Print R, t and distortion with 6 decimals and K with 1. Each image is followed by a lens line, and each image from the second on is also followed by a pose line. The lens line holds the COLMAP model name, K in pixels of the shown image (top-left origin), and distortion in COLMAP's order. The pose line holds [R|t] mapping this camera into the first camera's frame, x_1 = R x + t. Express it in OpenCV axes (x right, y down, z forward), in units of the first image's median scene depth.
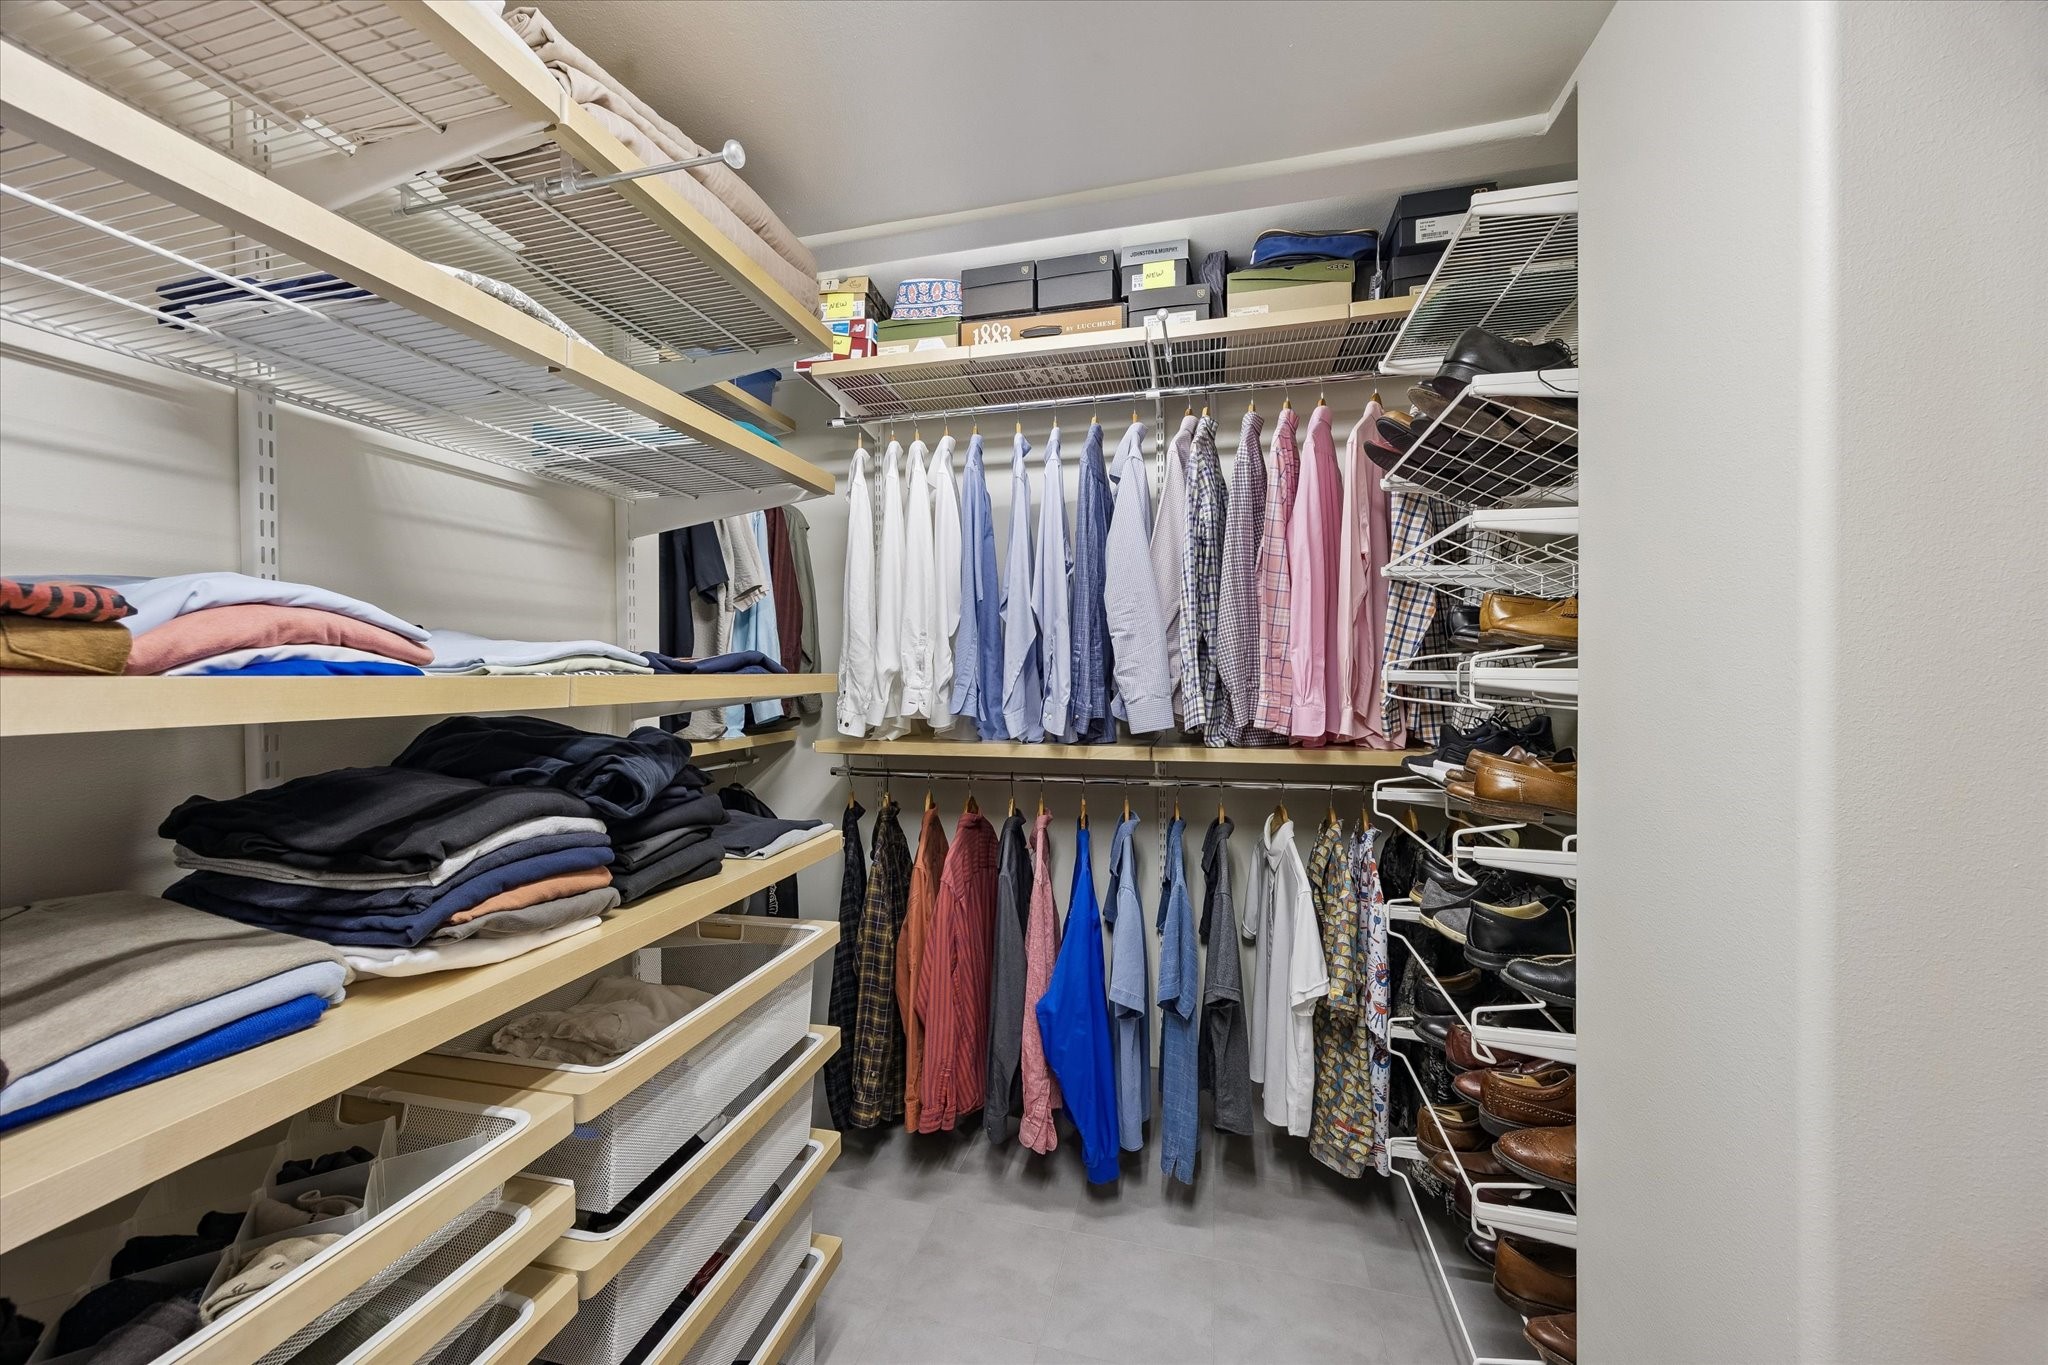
lens RADIAL K [[781.5, 0, 1013.6], [0, 781.5, 678.7], [0, 0, 1]] dist [-0.000532, -0.000010]
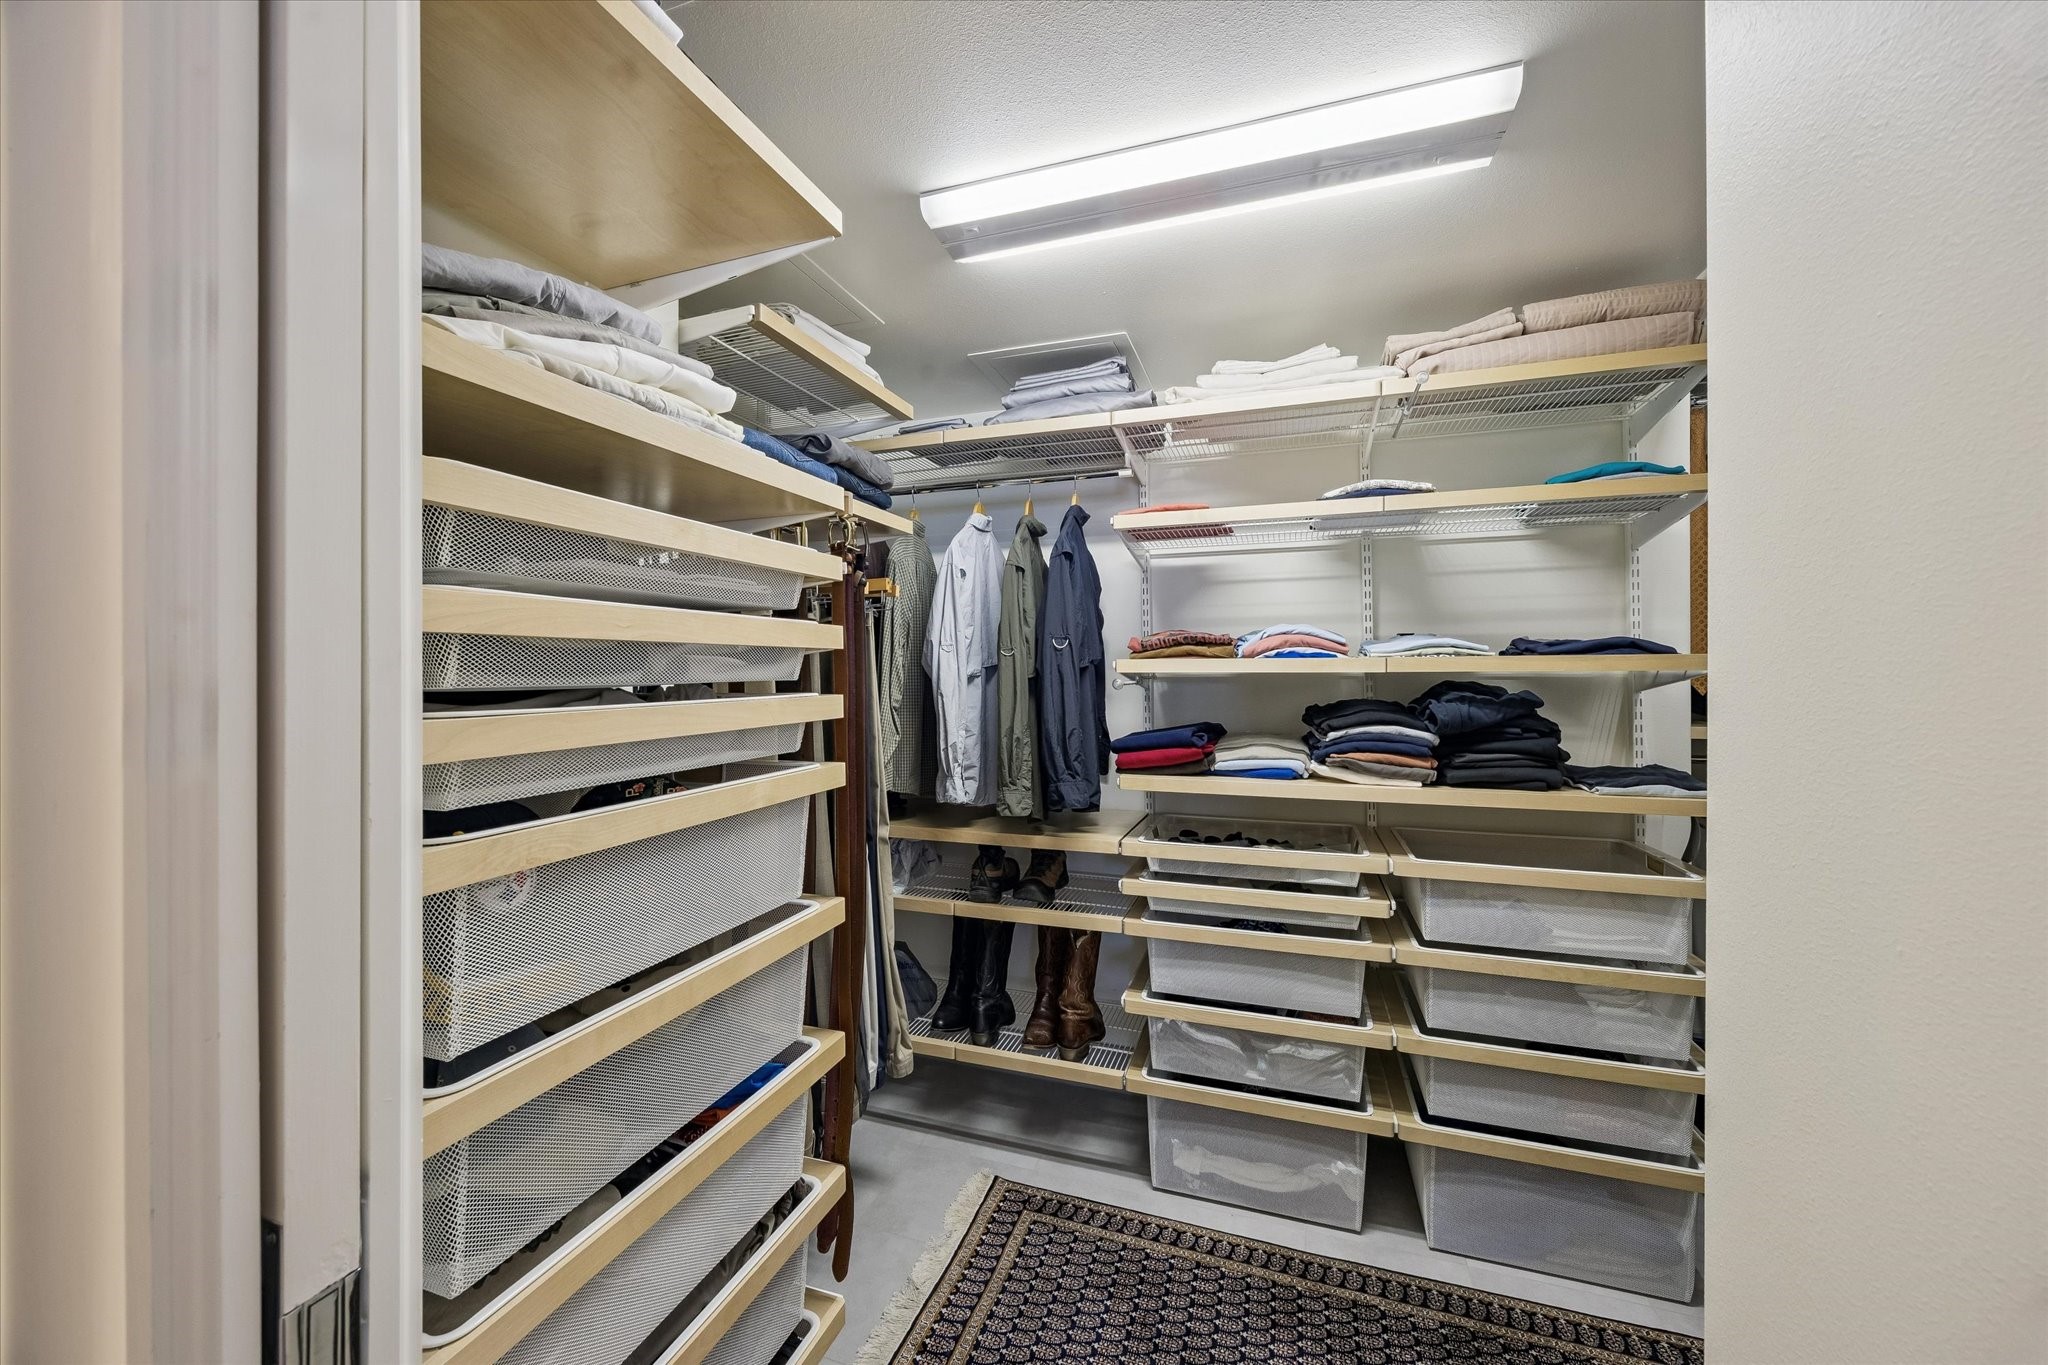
lens RADIAL K [[781.5, 0, 1021.3], [0, 781.5, 672.7], [0, 0, 1]] dist [-0.000532, -0.000010]
pose [[-0.077288, 0.008680, -0.996971, 1.763641], [-0.001714, 0.999959, 0.008839, 0.022908], [0.997007, 0.002392, -0.077270, 0.204575]]
